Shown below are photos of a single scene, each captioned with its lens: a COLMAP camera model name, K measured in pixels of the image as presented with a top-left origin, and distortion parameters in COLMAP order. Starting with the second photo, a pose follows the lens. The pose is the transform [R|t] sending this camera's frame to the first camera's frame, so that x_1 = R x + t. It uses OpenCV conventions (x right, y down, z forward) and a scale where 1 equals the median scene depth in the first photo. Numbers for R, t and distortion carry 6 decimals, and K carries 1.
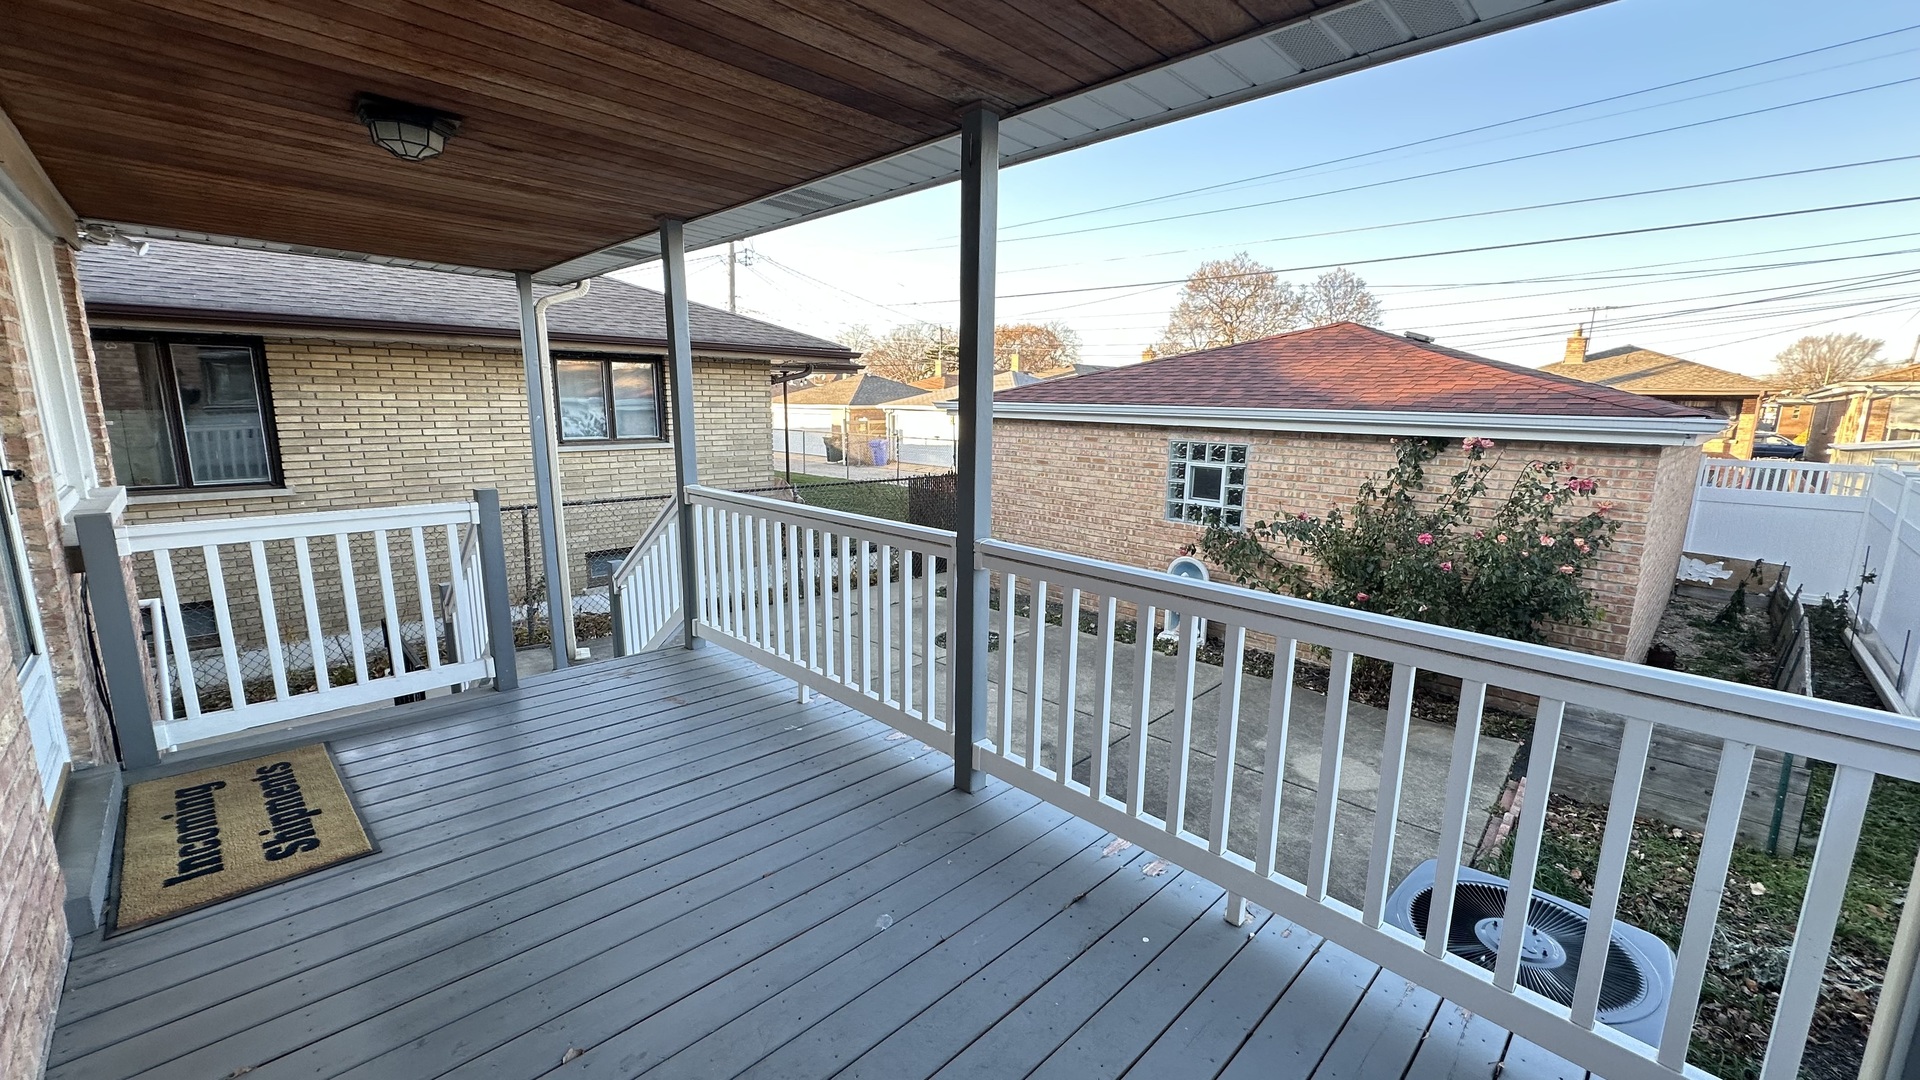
lens RADIAL K [[761.3, 0, 962.4], [0, 761.3, 549.0], [0, 0, 1]] dist [-0.000452, -0.000036]
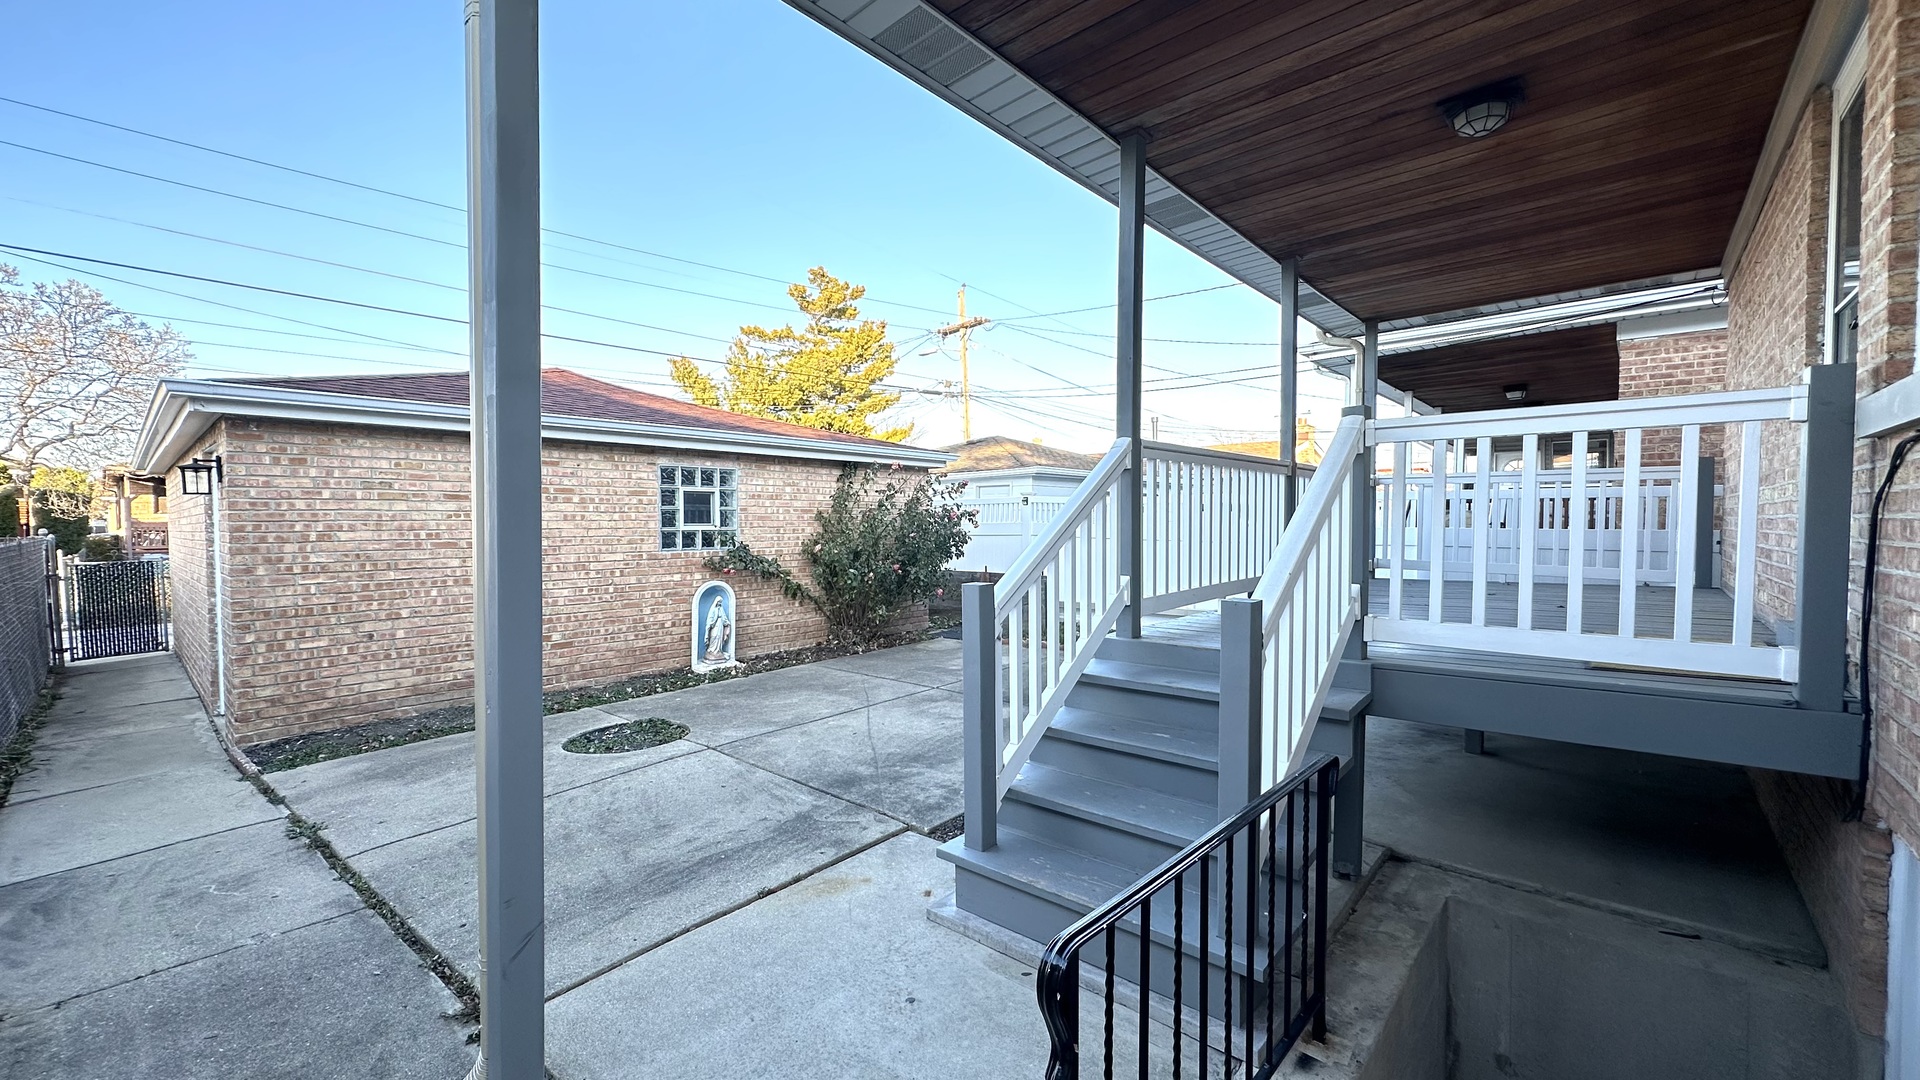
lens RADIAL K [[761.3, 0, 957.3], [0, 761.3, 540.4], [0, 0, 1]] dist [-0.000452, -0.000036]
pose [[-0.062554, -0.043183, 0.997107, -0.723140], [0.195629, 0.979153, 0.054678, -0.033875], [-0.978681, 0.198483, -0.052802, 0.755486]]
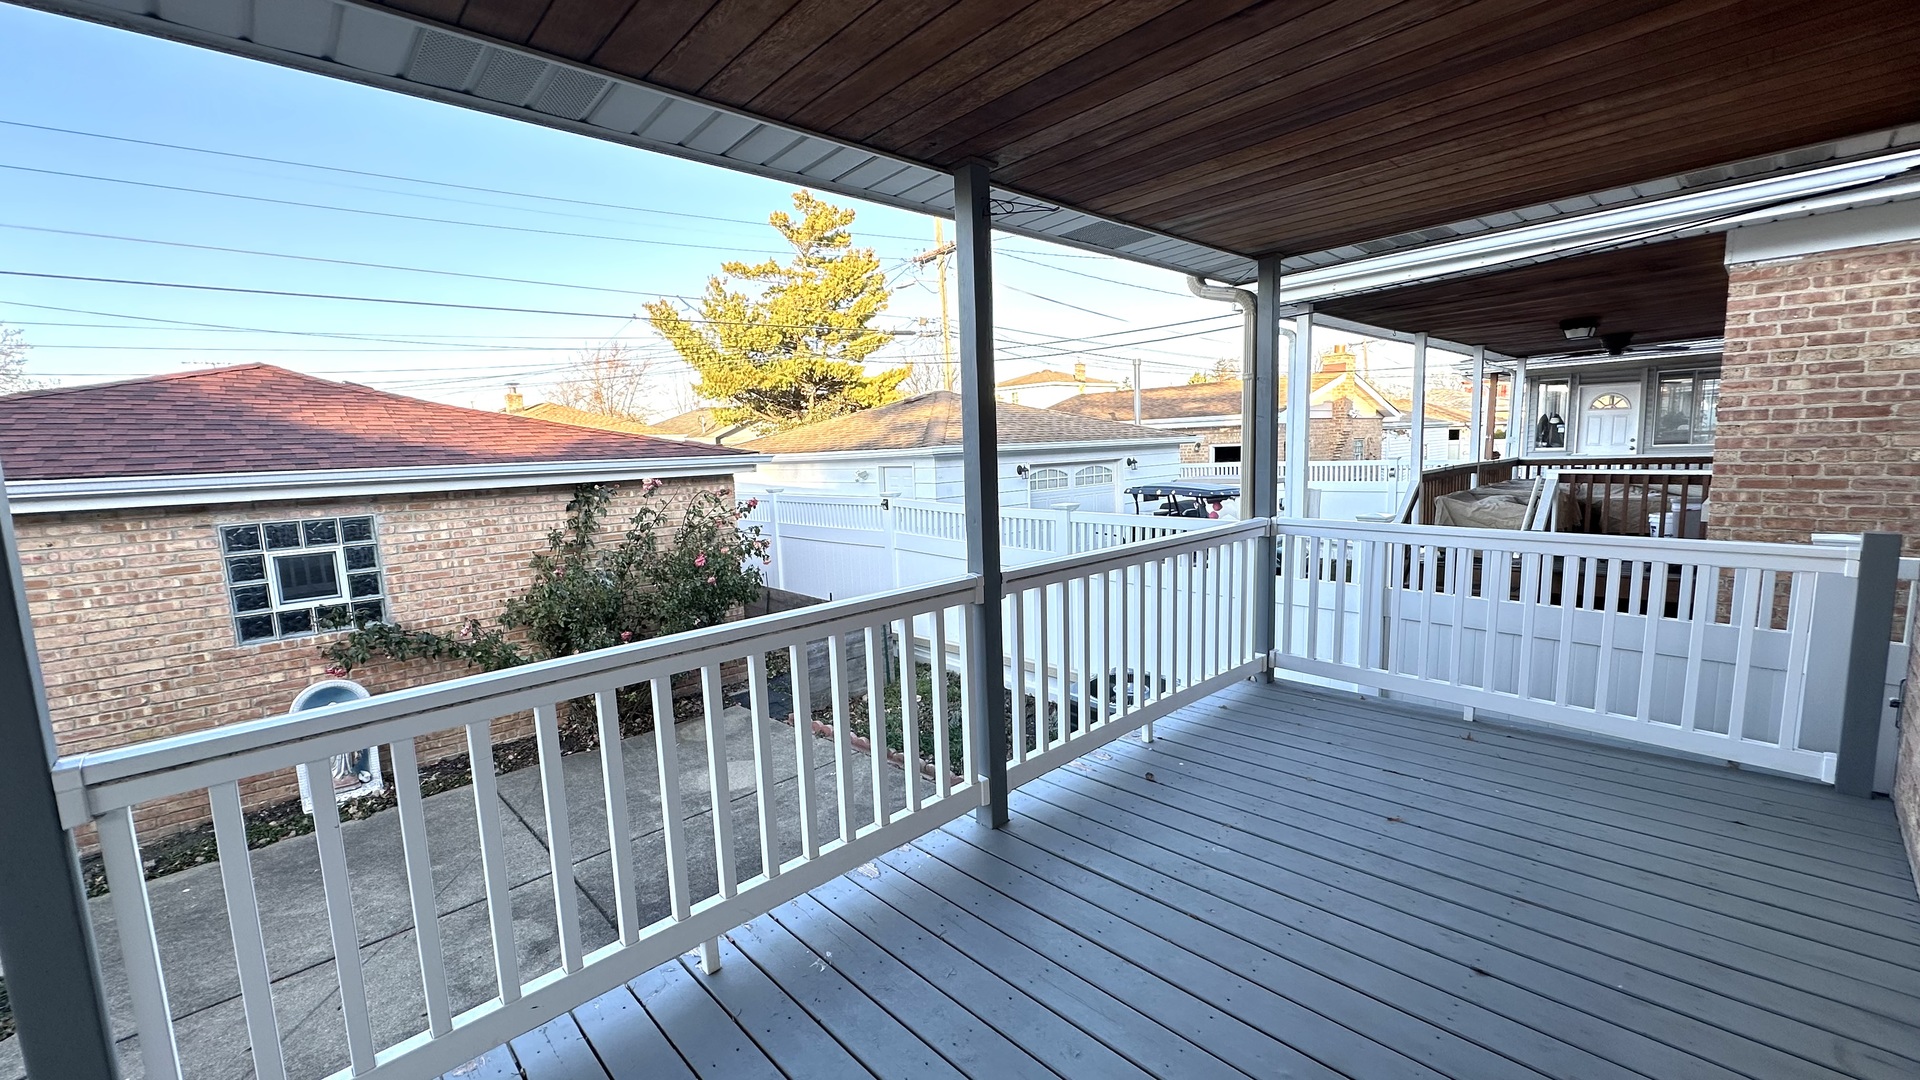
lens RADIAL K [[761.3, 0, 956.6], [0, 761.3, 541.9], [0, 0, 1]] dist [-0.000452, -0.000036]
pose [[0.030017, -0.144299, 0.989079, -0.376696], [0.230067, 0.963953, 0.133652, -0.075790], [-0.972712, 0.223543, 0.062133, 0.369327]]
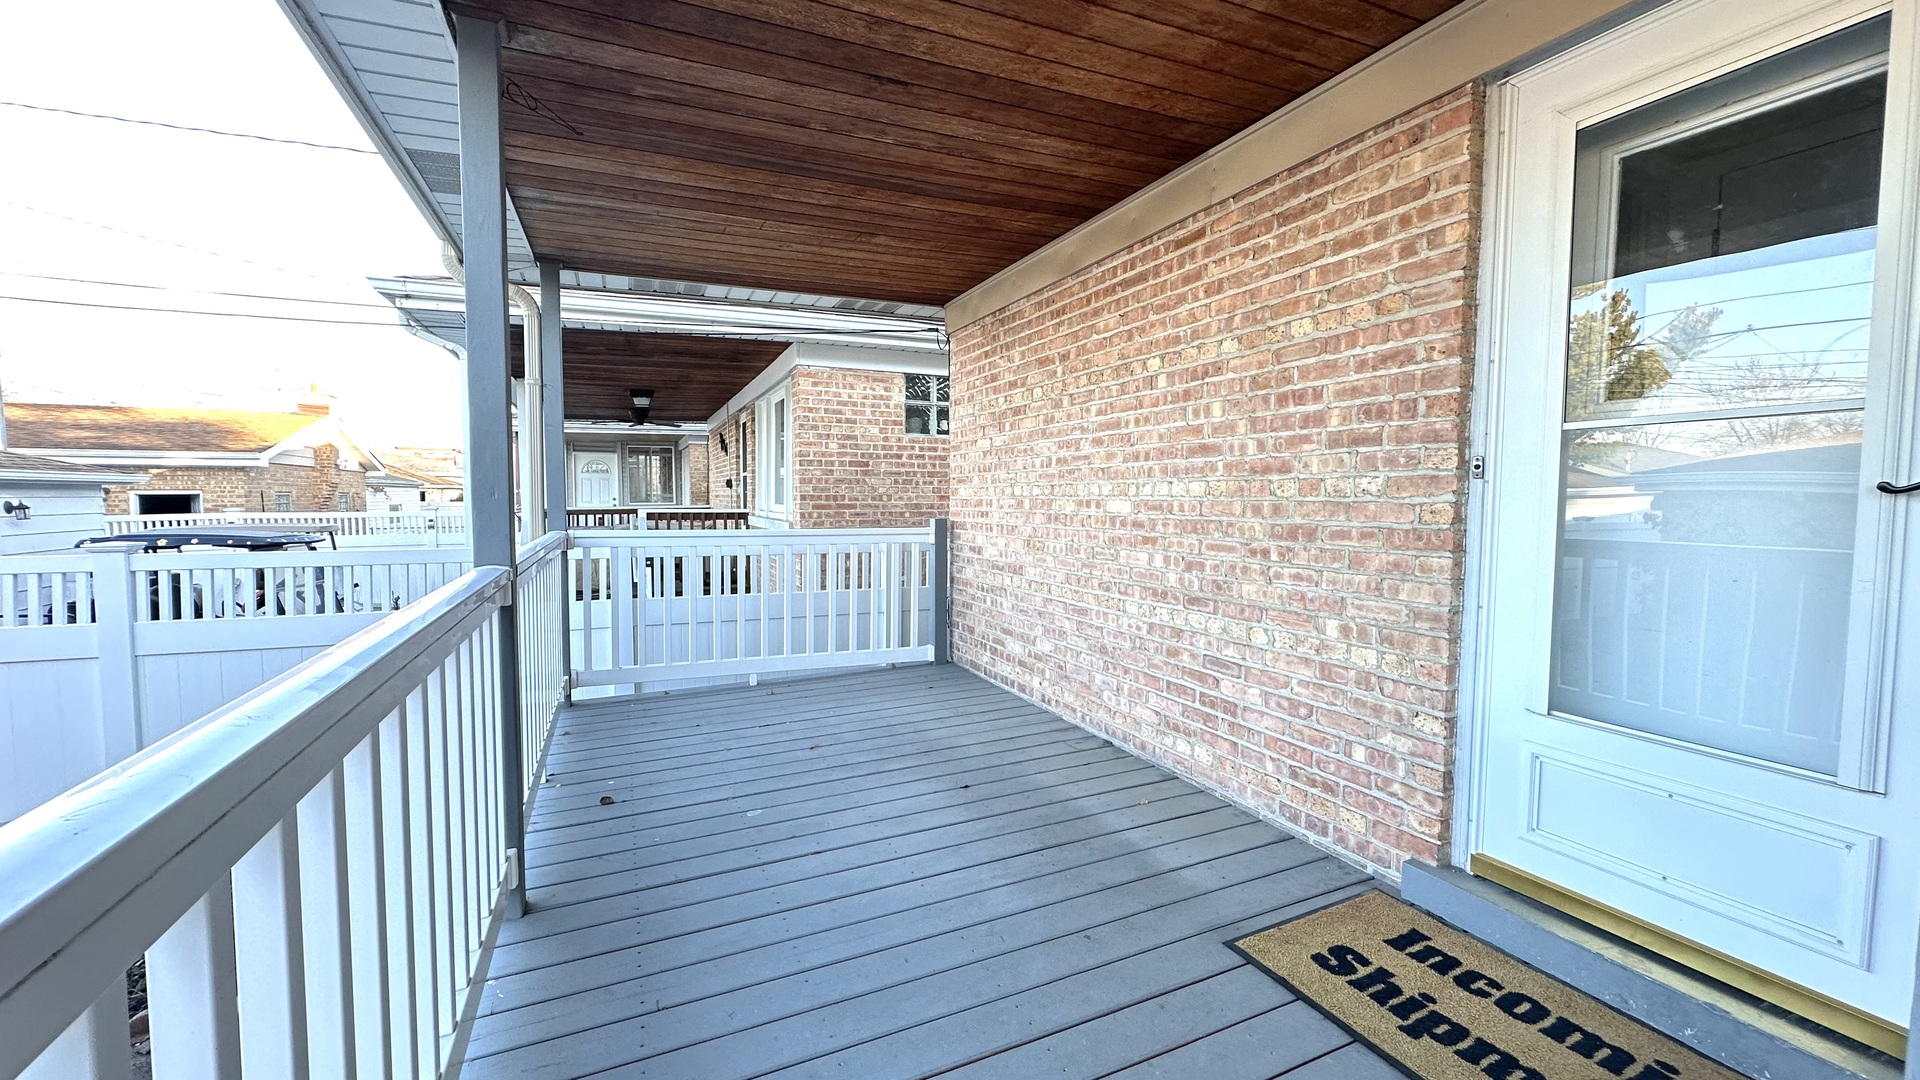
lens RADIAL K [[761.3, 0, 958.7], [0, 761.3, 542.6], [0, 0, 1]] dist [-0.000452, -0.000036]
pose [[-0.933214, -0.039659, 0.357127, -0.259235], [0.053586, 0.967416, 0.247458, -0.075724], [-0.355304, 0.250068, -0.900680, 0.576183]]
